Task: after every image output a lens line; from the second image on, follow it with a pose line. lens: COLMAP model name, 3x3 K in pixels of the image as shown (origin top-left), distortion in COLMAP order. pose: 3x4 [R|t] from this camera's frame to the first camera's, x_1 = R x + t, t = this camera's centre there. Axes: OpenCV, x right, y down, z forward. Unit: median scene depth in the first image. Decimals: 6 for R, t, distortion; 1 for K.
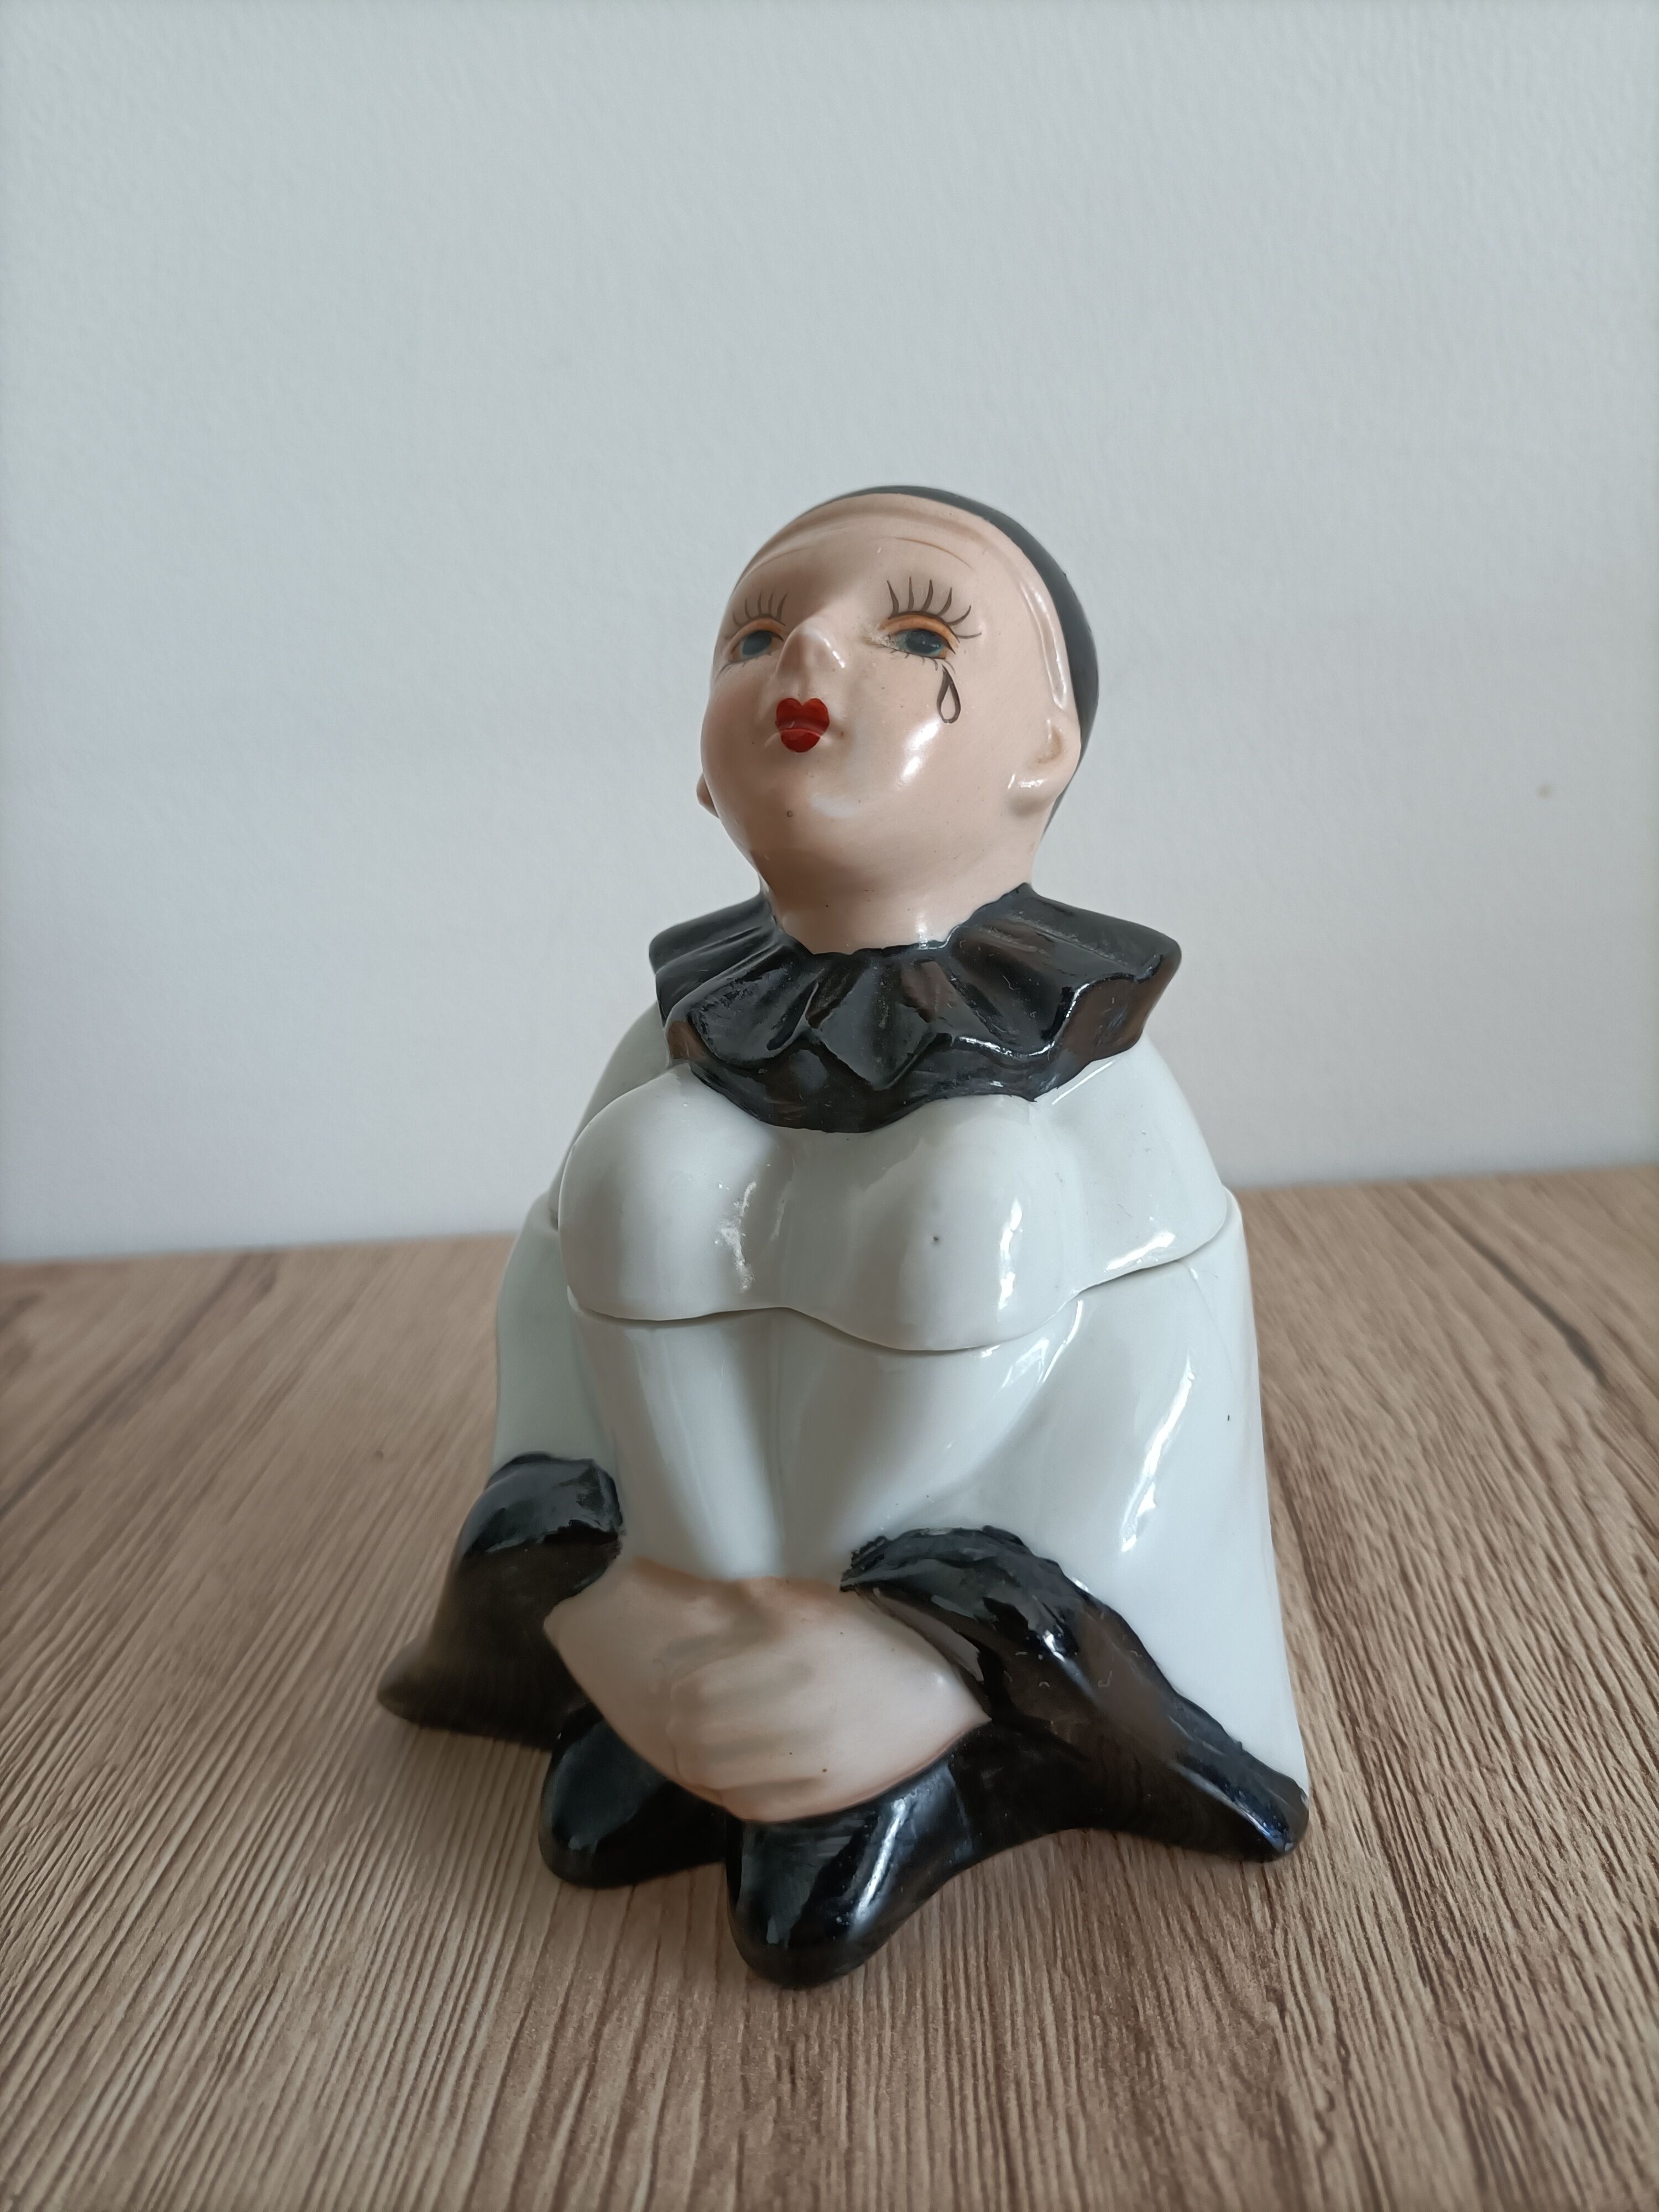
lens RADIAL K [[1766.6, 0, 836.8], [0, 1766.6, 996.2], [0, 0, 1]] dist [-0.034702, 0.015899]
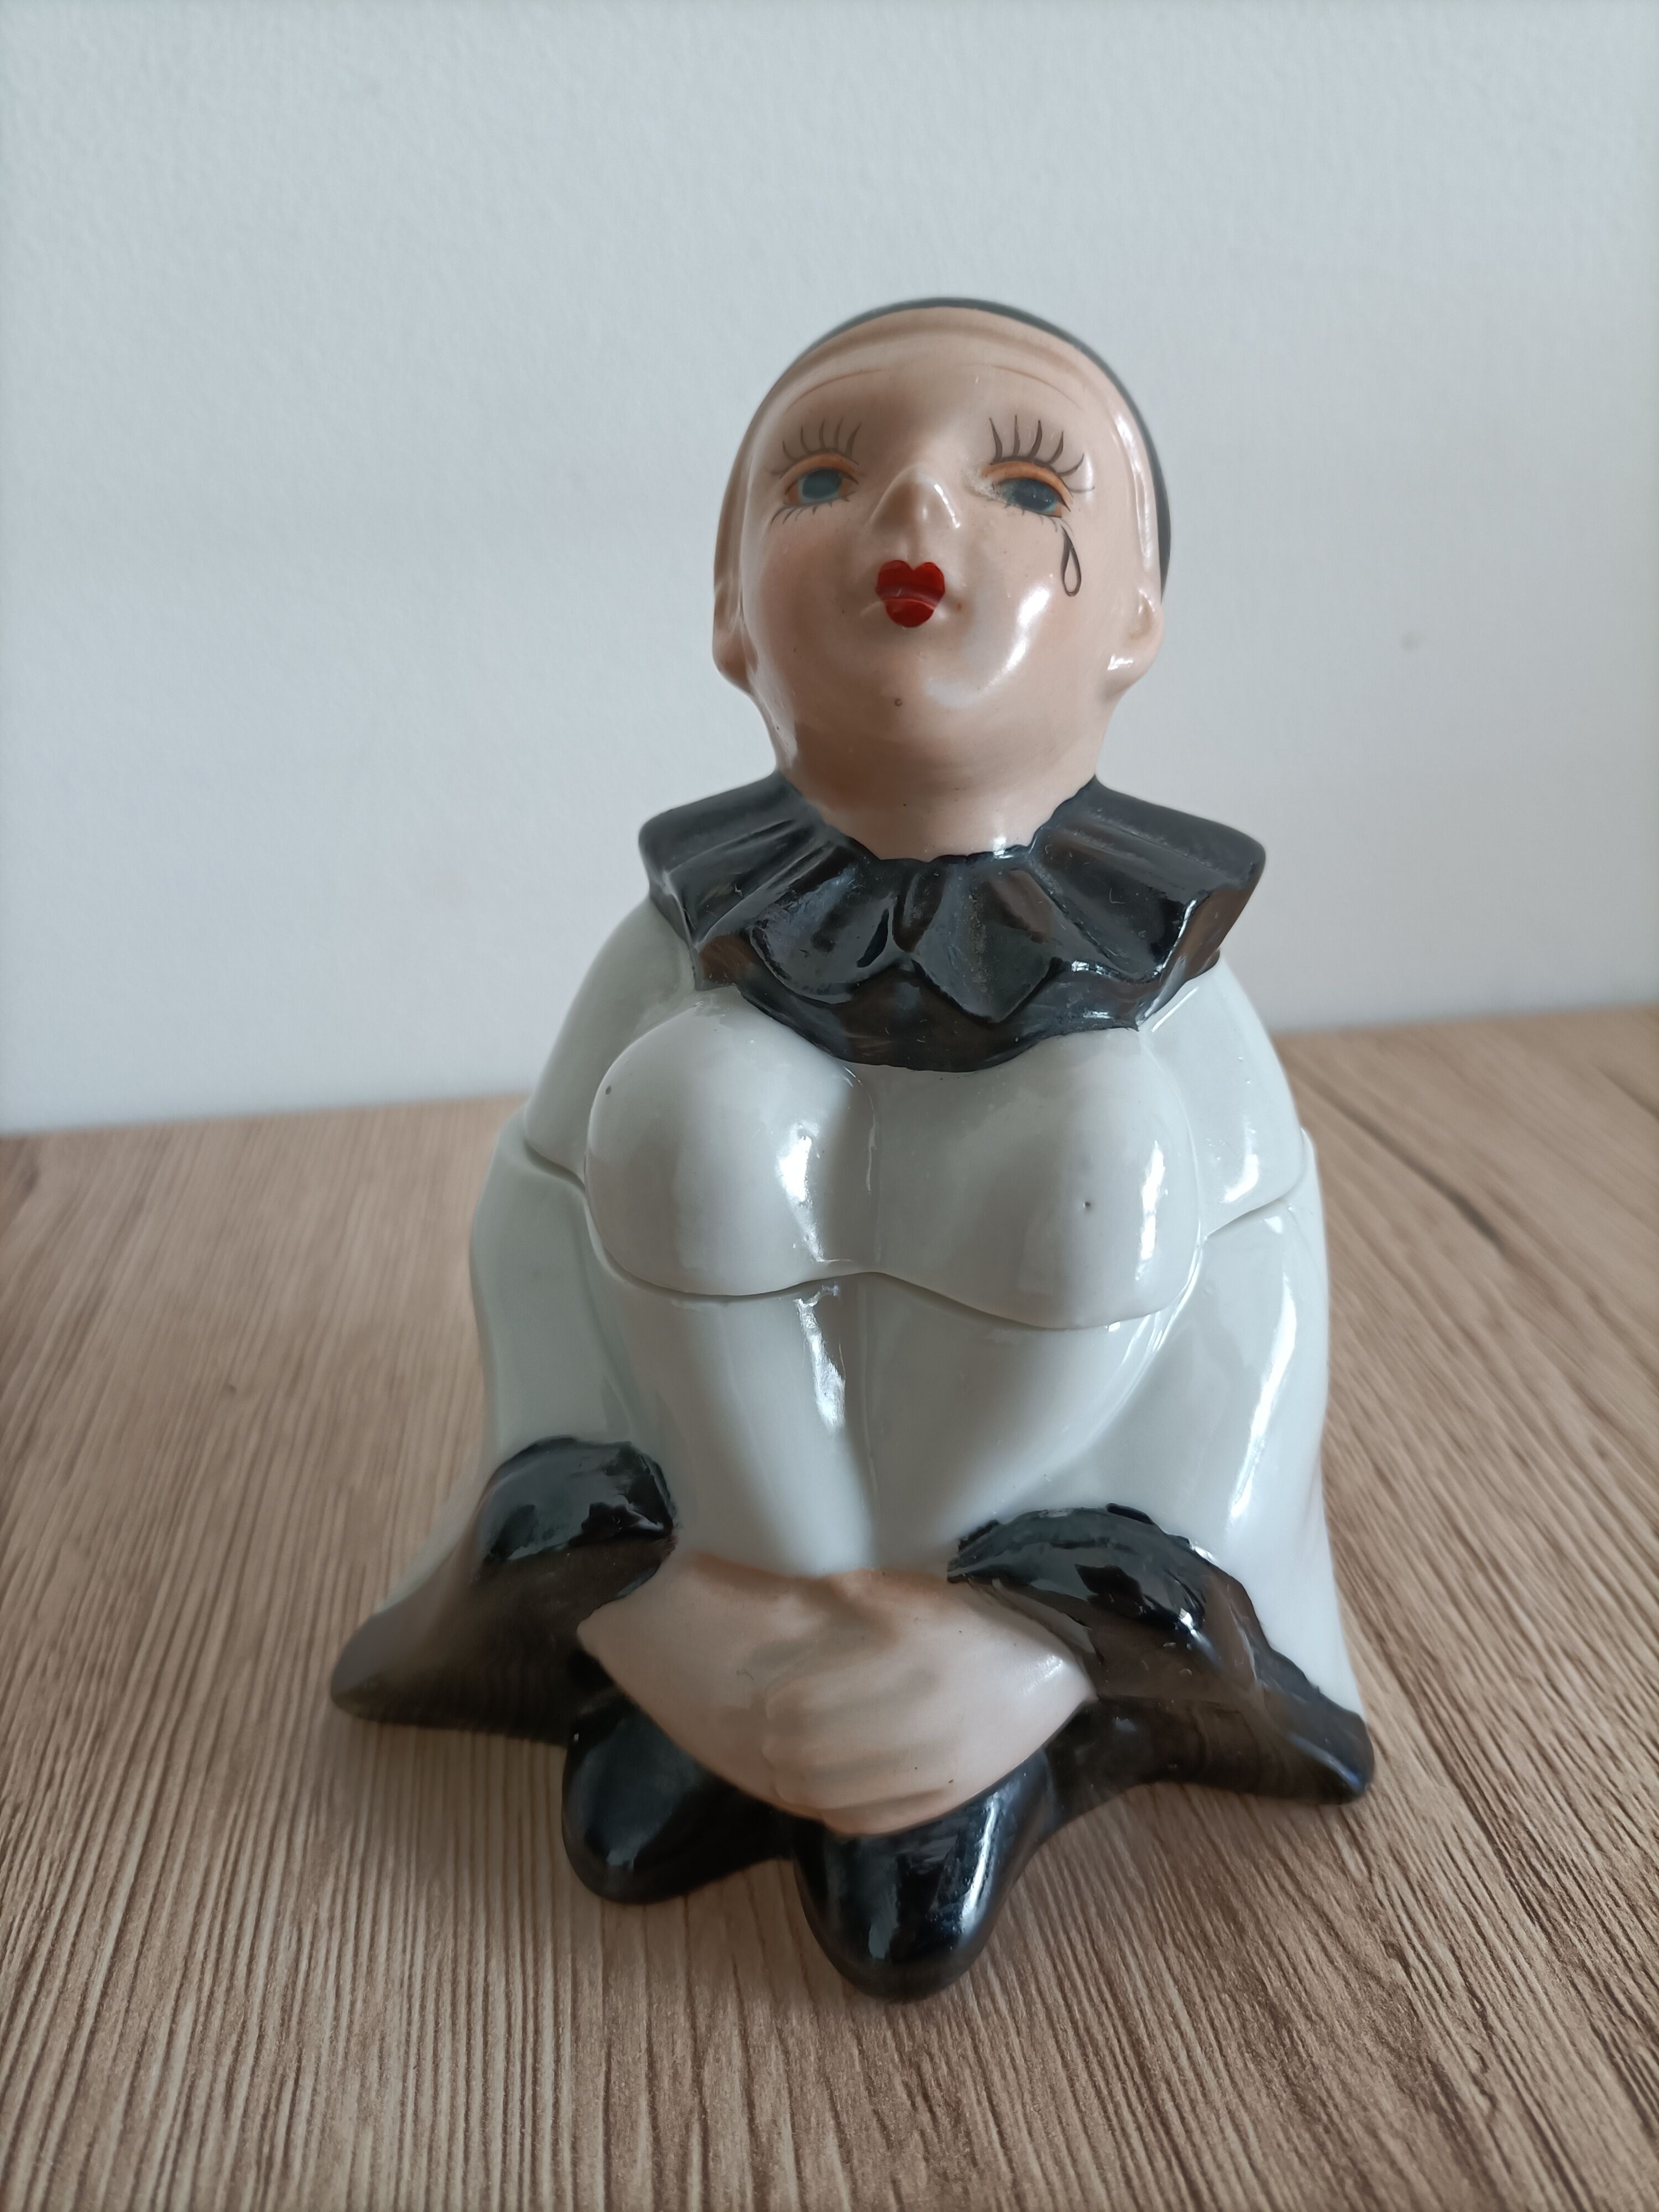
lens RADIAL K [[1783.9, 0, 836.4], [0, 1783.9, 1024.4], [0, 0, 1]] dist [-0.043033, 0.021484]
pose [[0.978592, -0.016116, 0.205179, -0.230641], [-0.010665, 0.991620, 0.128751, -0.059603], [-0.205535, -0.128182, 0.970219, 0.164950]]
